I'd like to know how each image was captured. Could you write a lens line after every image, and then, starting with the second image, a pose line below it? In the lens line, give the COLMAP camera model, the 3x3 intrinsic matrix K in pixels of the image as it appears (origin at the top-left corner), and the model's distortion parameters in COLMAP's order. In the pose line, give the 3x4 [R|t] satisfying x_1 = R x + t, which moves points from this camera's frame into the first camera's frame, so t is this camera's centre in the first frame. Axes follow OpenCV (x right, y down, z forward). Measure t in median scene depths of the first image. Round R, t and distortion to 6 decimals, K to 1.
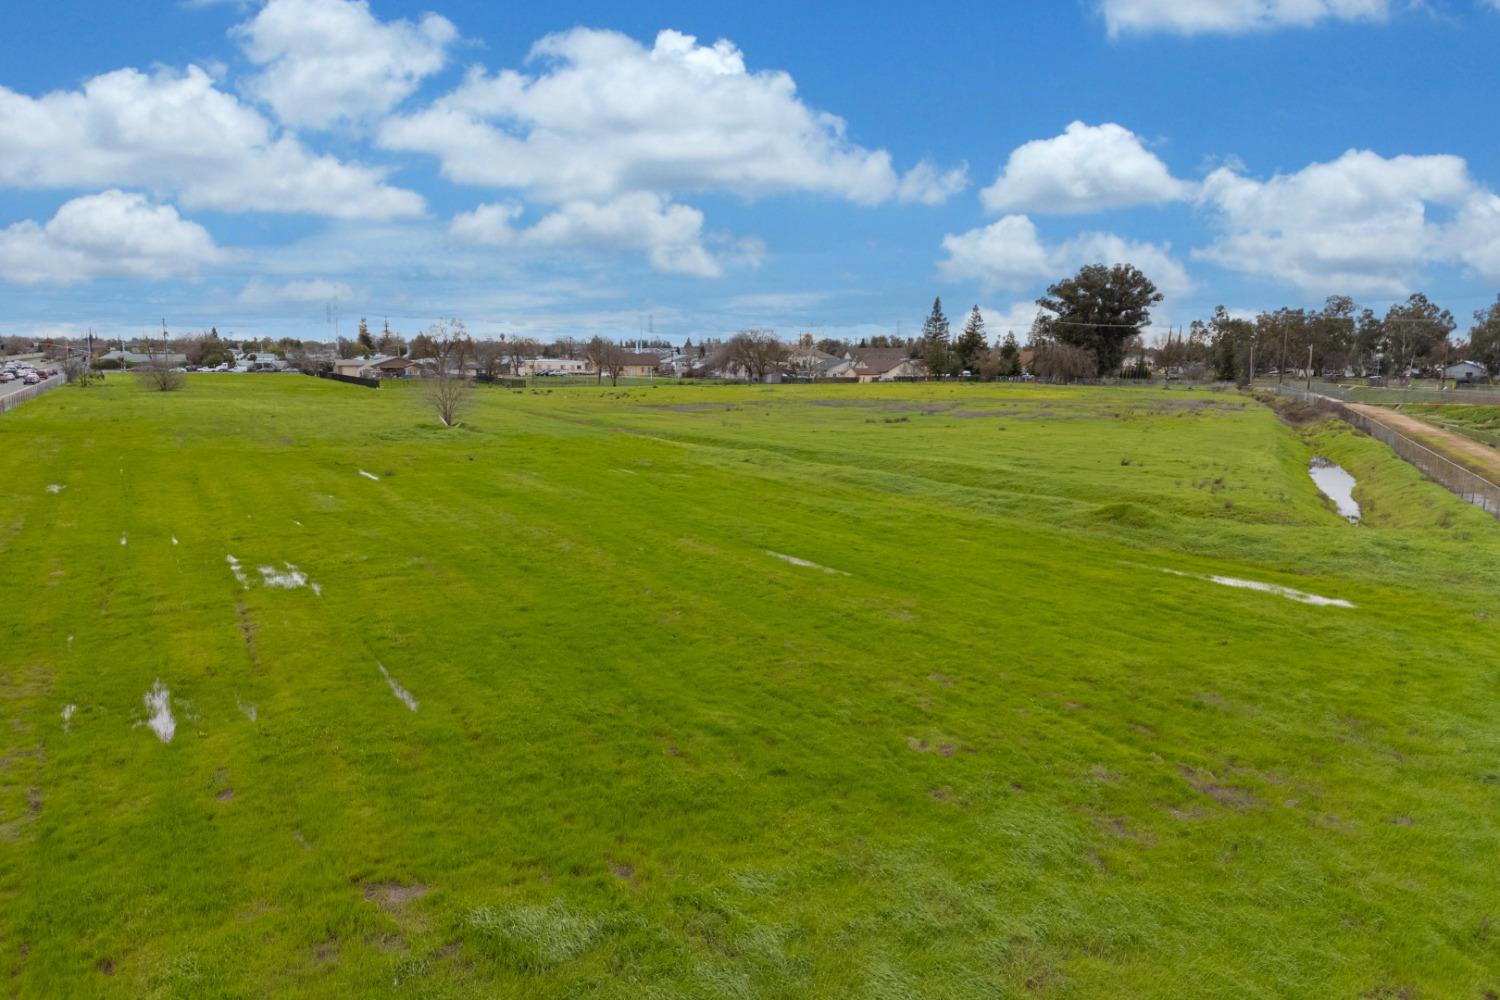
lens RADIAL K [[1094.5, 0, 750.0], [0, 1094.5, 500.0], [0, 0, 1]] dist [0.086915, -0.077177]
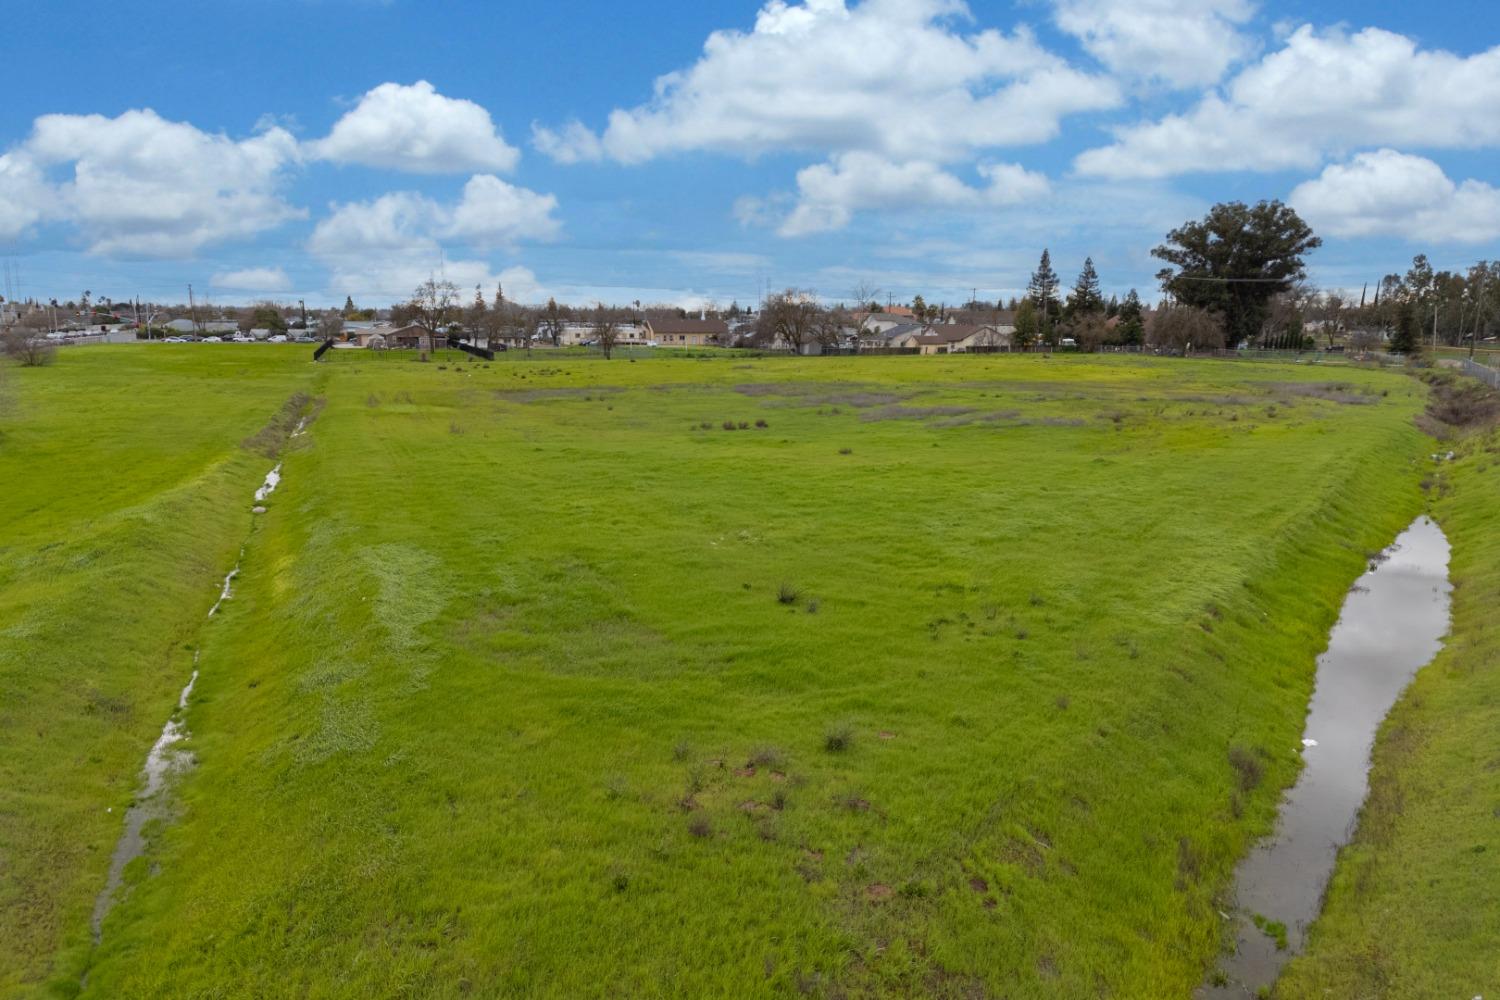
lens RADIAL K [[1094.5, 0, 750.0], [0, 1094.5, 500.0], [0, 0, 1]] dist [0.086915, -0.077177]
pose [[0.987303, 0.021311, -0.157414, 0.103037], [-0.016438, 0.999346, 0.032196, -0.021729], [0.157997, -0.029199, 0.987008, 0.160586]]
